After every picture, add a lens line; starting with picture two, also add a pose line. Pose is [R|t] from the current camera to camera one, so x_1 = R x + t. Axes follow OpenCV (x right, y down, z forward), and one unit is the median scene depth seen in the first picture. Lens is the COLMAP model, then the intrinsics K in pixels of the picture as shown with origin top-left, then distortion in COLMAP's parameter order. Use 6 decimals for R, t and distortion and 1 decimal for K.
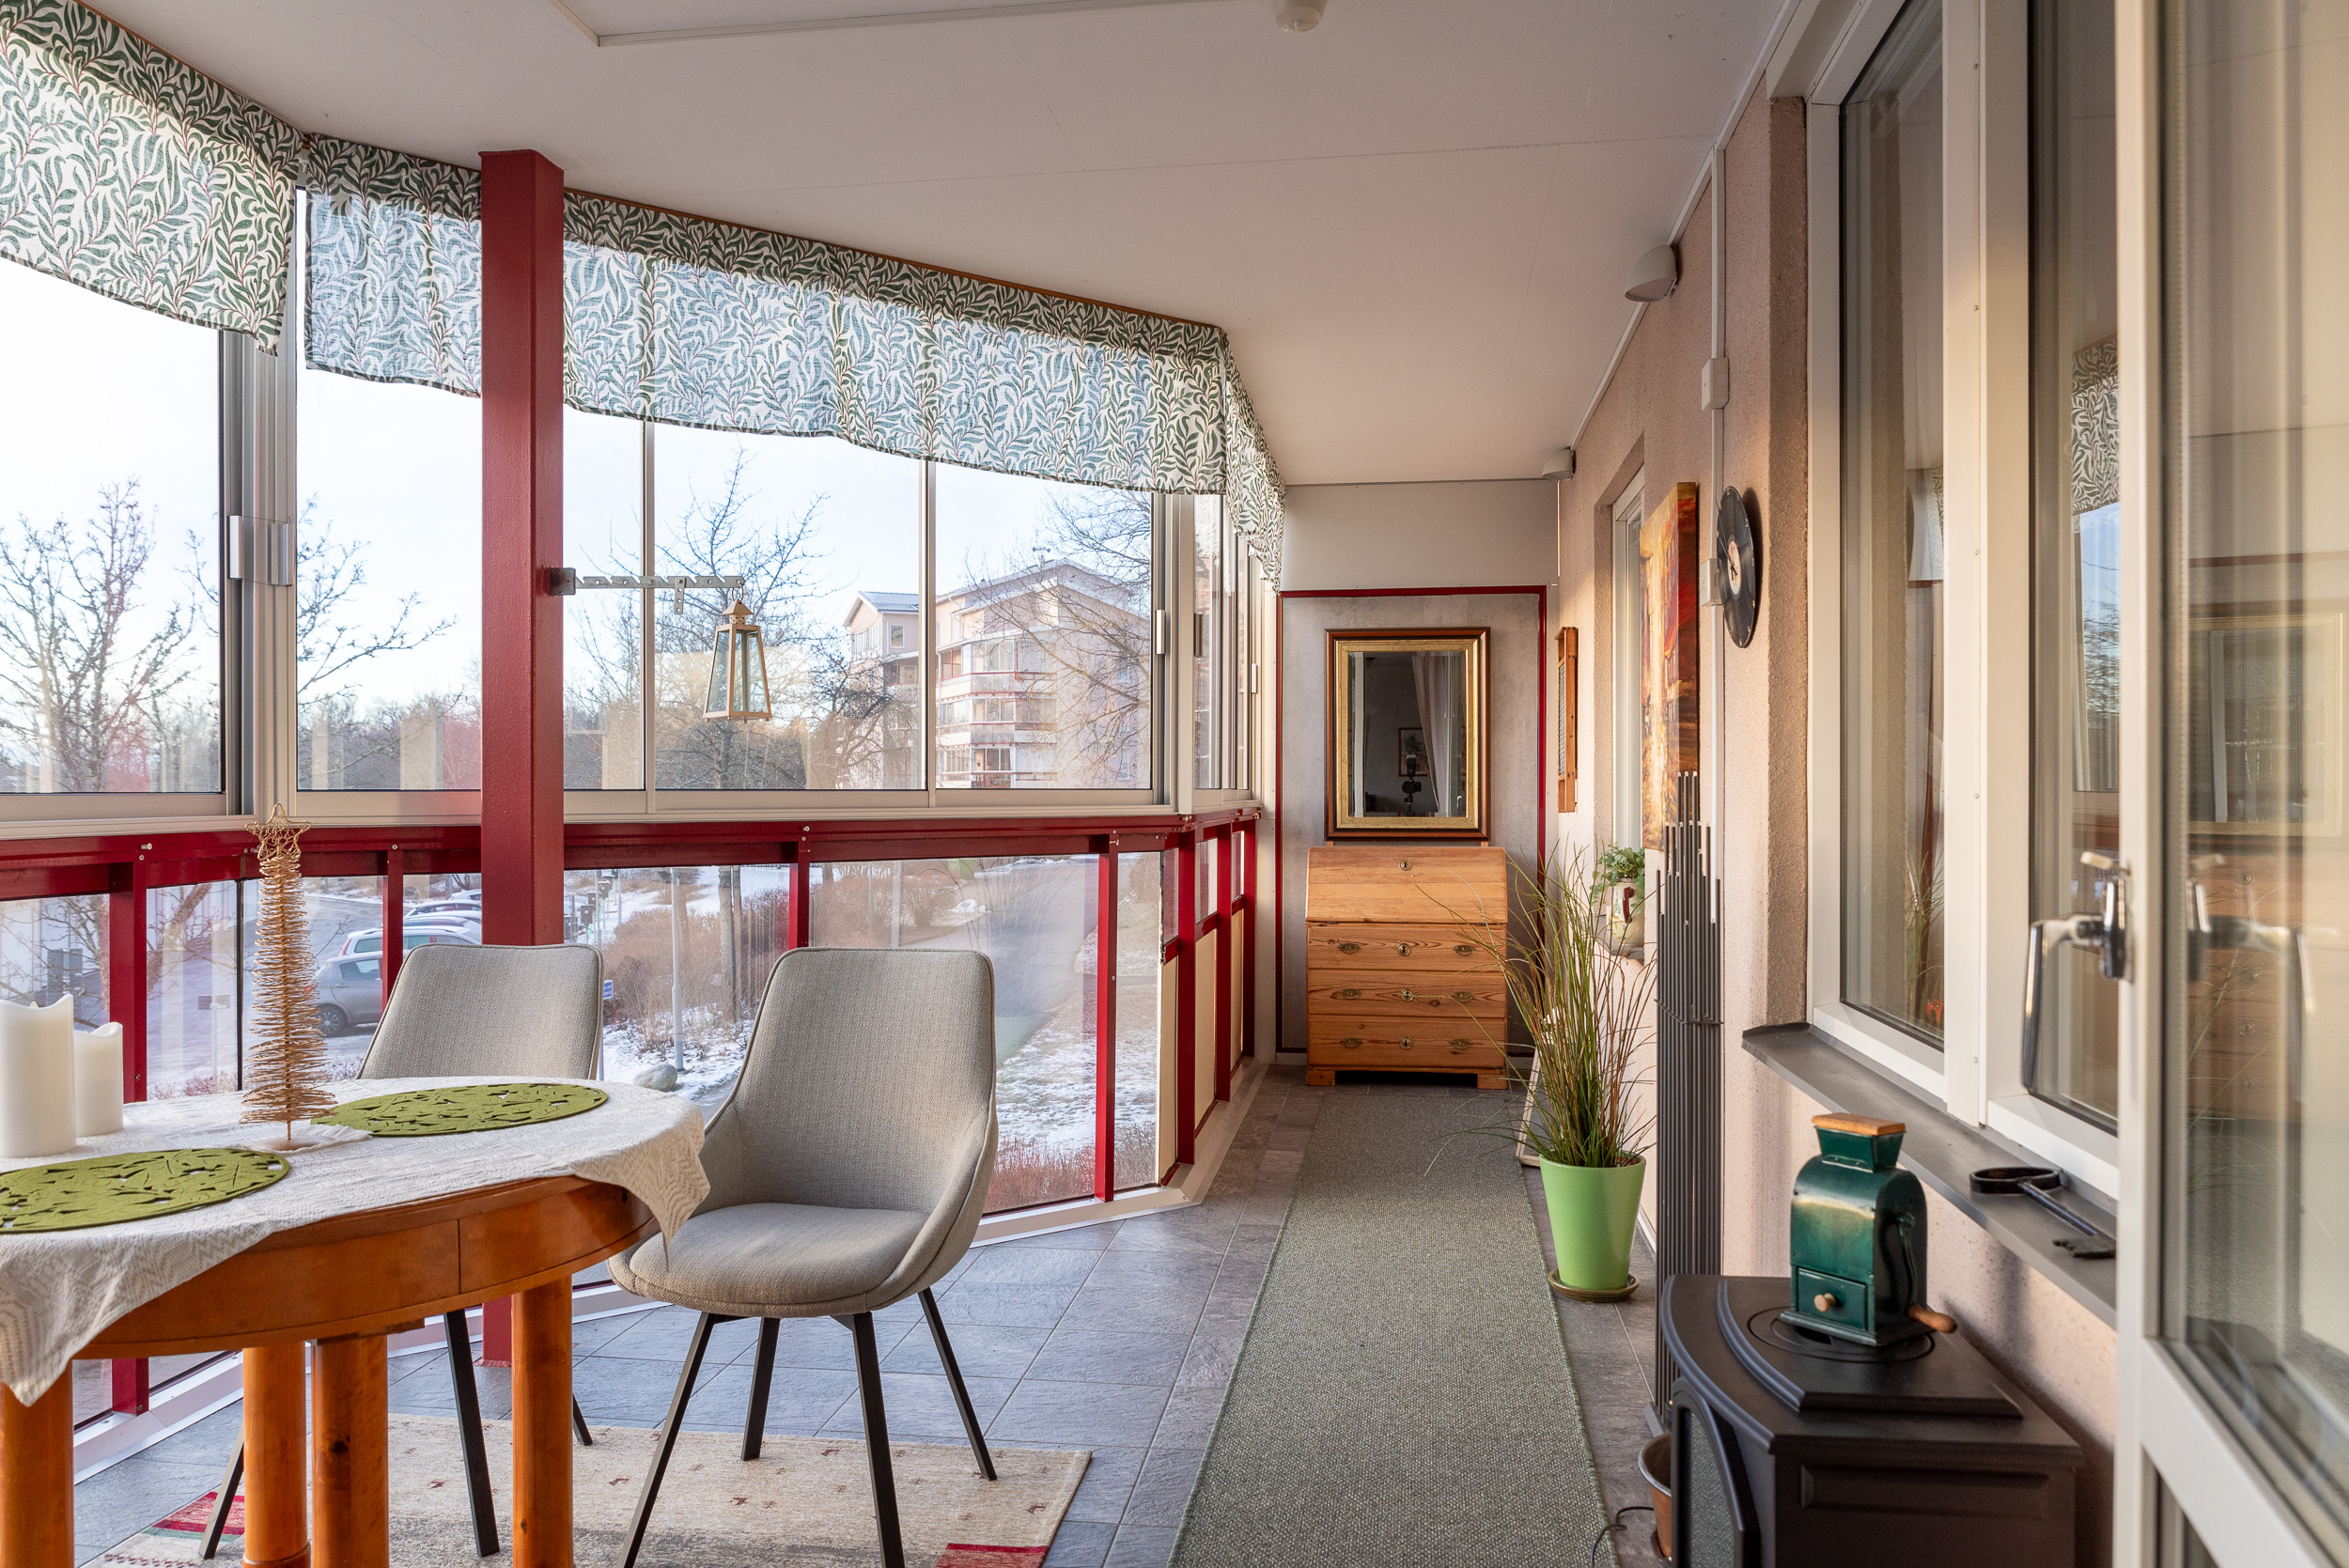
lens RADIAL K [[1750.4, 0, 1170.9], [0, 1750.4, 798.0], [0, 0, 1]] dist [-0.042248, 0.004065]
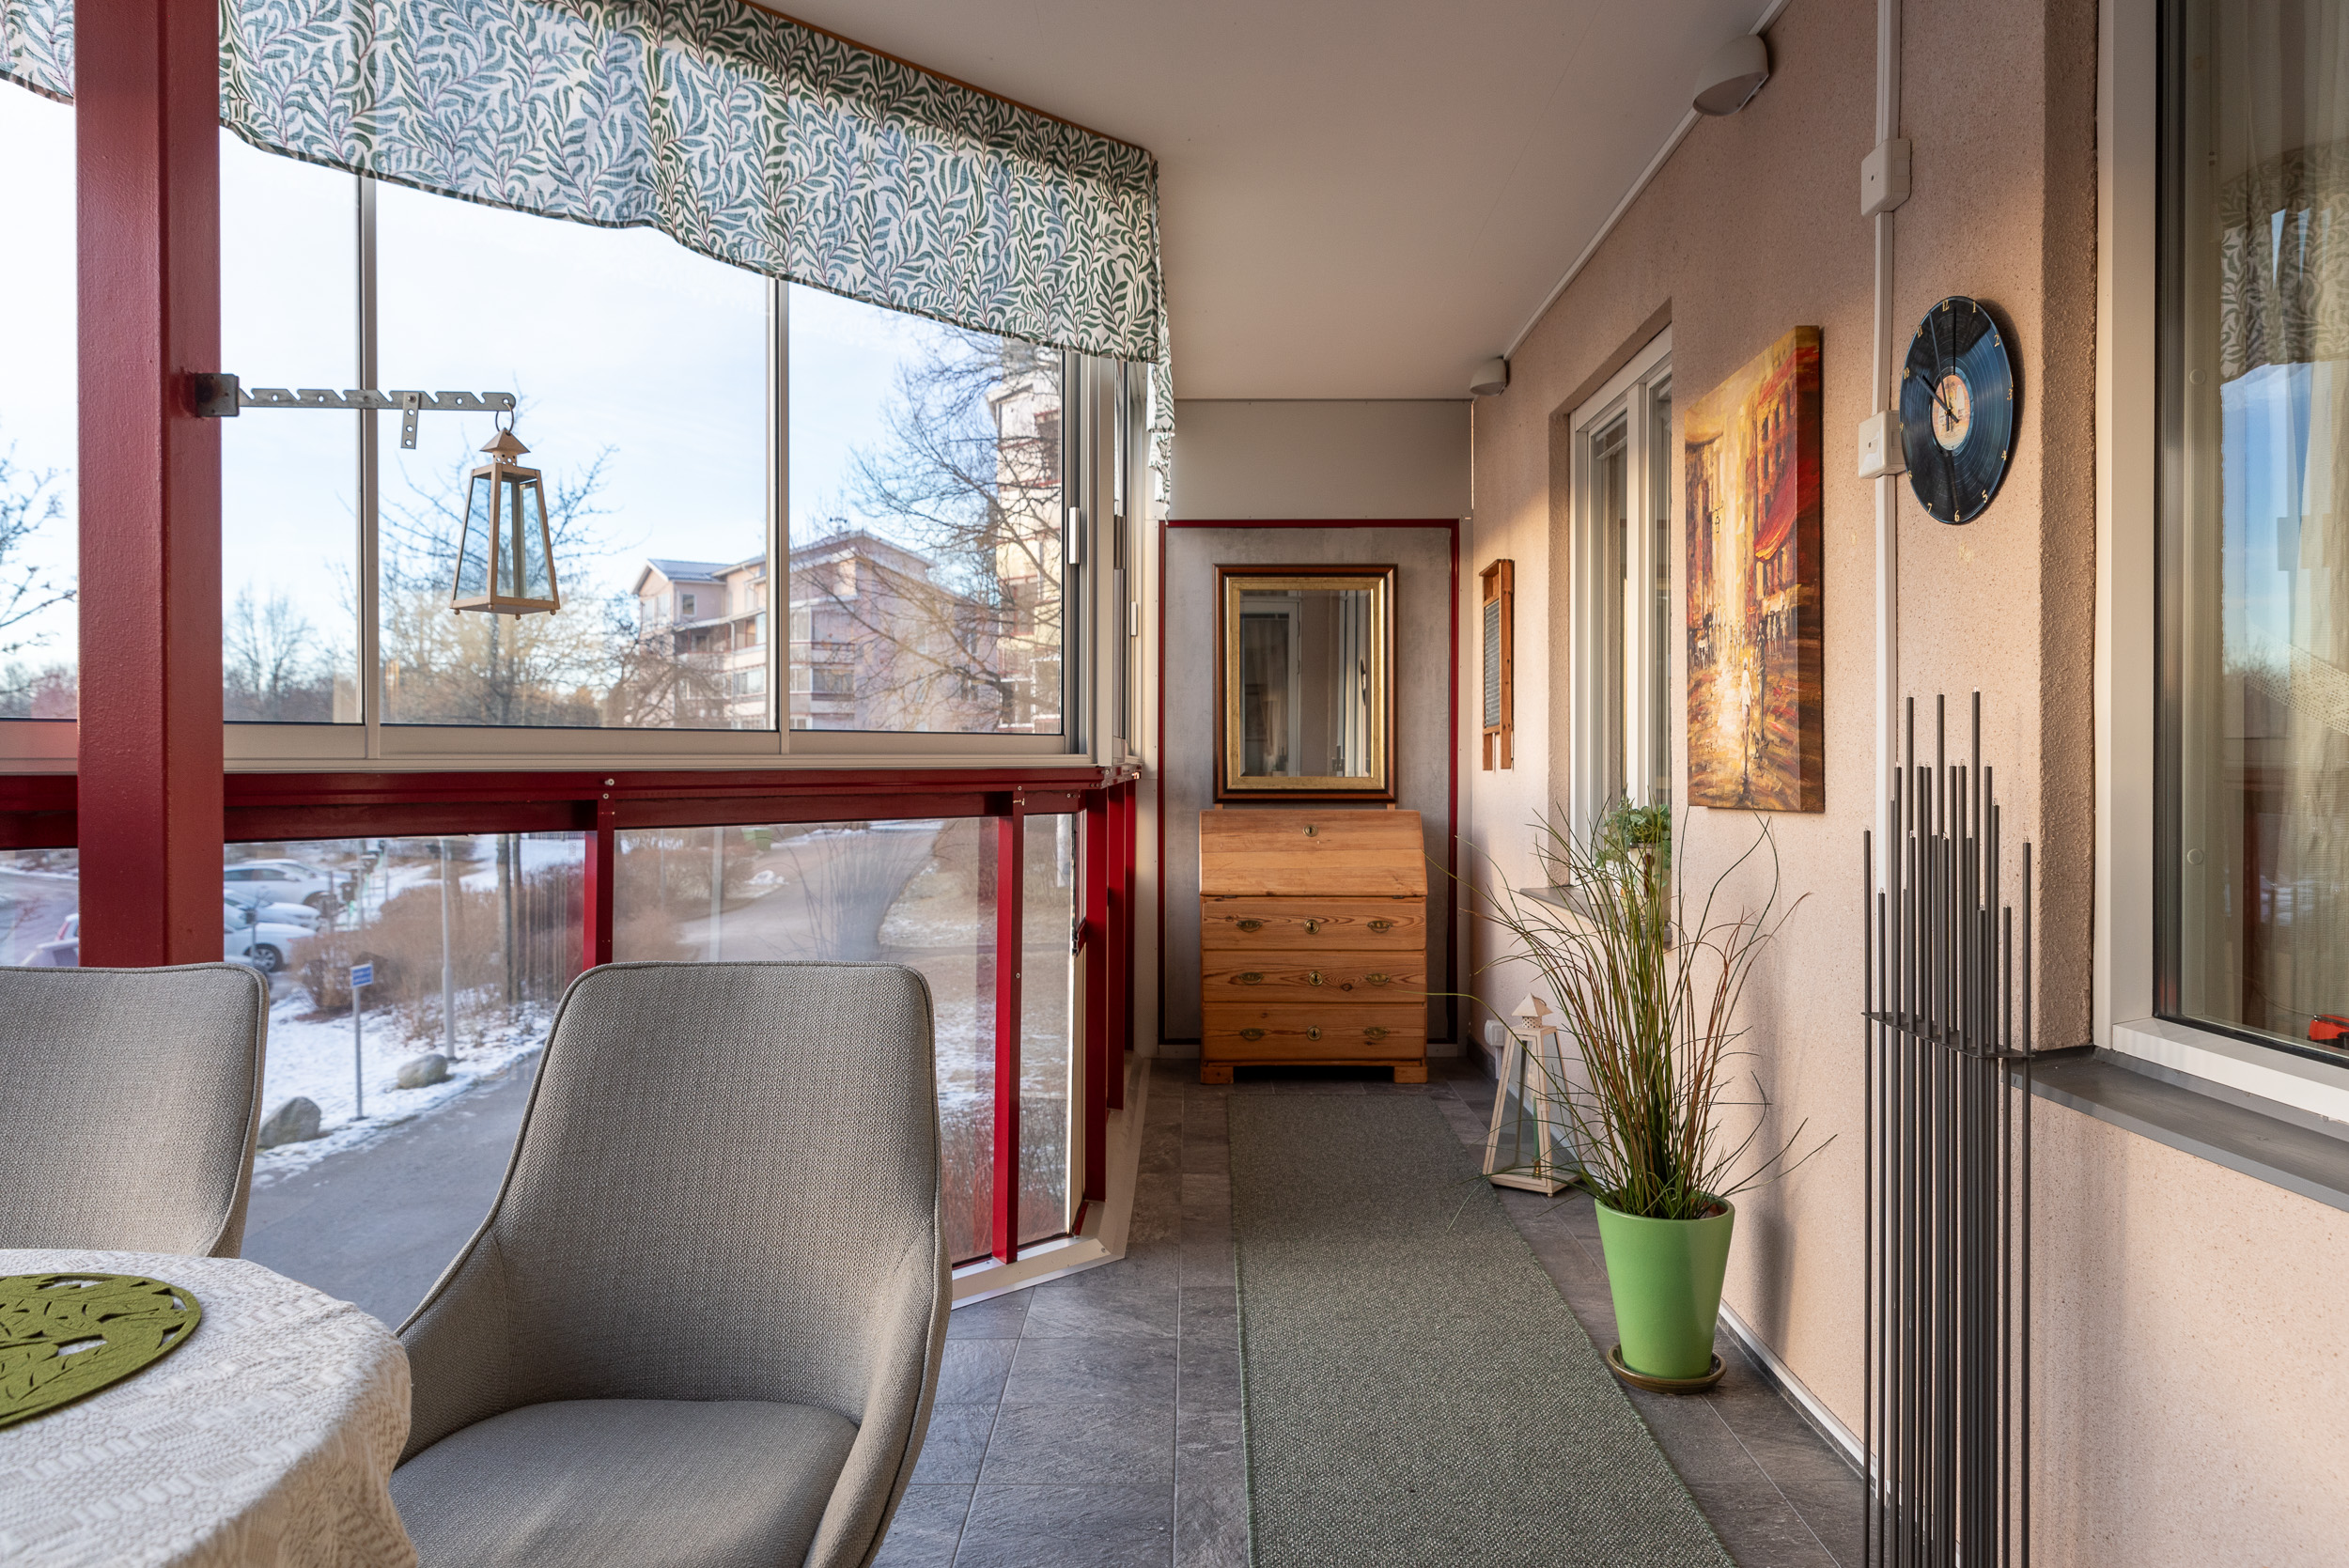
lens RADIAL K [[1597.8, 0, 1184.0], [0, 1597.8, 765.4], [0, 0, 1]] dist [0.006472, -0.011580]
pose [[0.988721, -0.000756, 0.149768, -0.068506], [0.001459, 0.999988, -0.004581, 0.012682], [-0.149762, 0.004748, 0.988711, 0.291829]]
